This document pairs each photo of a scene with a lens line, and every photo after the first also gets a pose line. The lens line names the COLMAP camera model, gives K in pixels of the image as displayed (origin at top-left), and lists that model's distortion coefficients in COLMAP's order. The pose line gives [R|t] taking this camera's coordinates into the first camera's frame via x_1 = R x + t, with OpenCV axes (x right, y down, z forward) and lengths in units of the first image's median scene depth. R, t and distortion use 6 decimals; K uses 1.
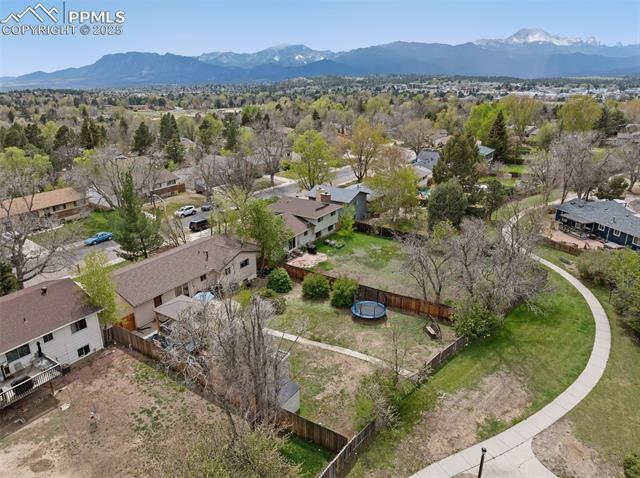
lens RADIAL K [[447.5, 0, 320.0], [0, 447.5, 239.0], [0, 0, 1]] dist [-0.053990, 0.024928]
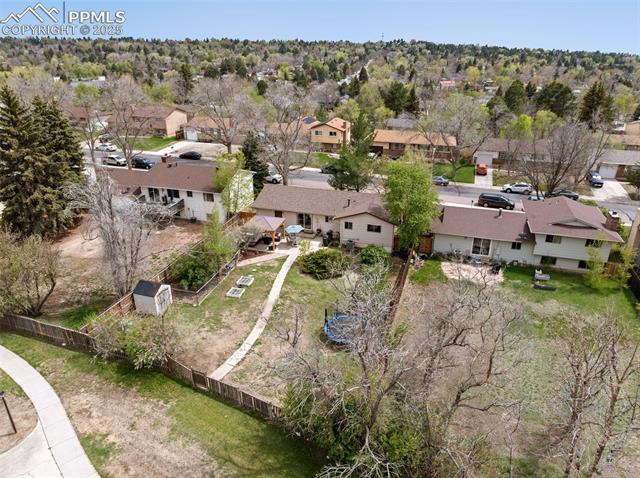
lens RADIAL K [[447.5, 0, 320.0], [0, 447.5, 239.0], [0, 0, 1]] dist [-0.053990, 0.024928]
pose [[0.276529, 0.385482, -0.880304, 0.596911], [-0.329730, 0.898476, 0.289862, -0.150057], [0.902668, 0.210107, 0.375560, 0.565734]]
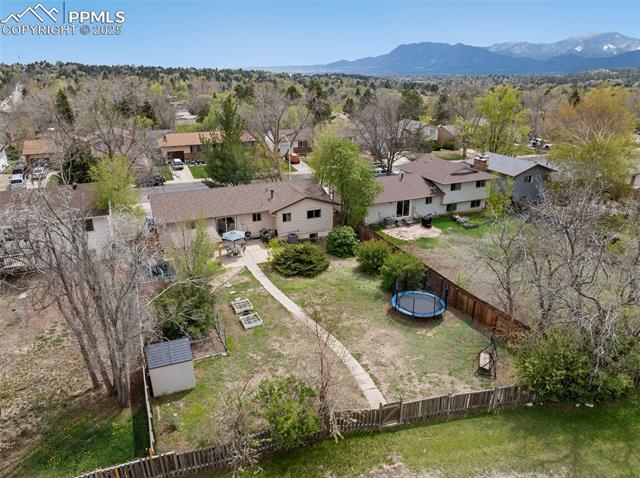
lens RADIAL K [[447.5, 0, 320.0], [0, 447.5, 239.0], [0, 0, 1]] dist [-0.053990, 0.024928]
pose [[0.833051, 0.200799, -0.515467, 0.270922], [-0.190384, 0.978942, 0.073664, 0.037223], [0.519404, 0.036771, 0.853737, 0.305634]]
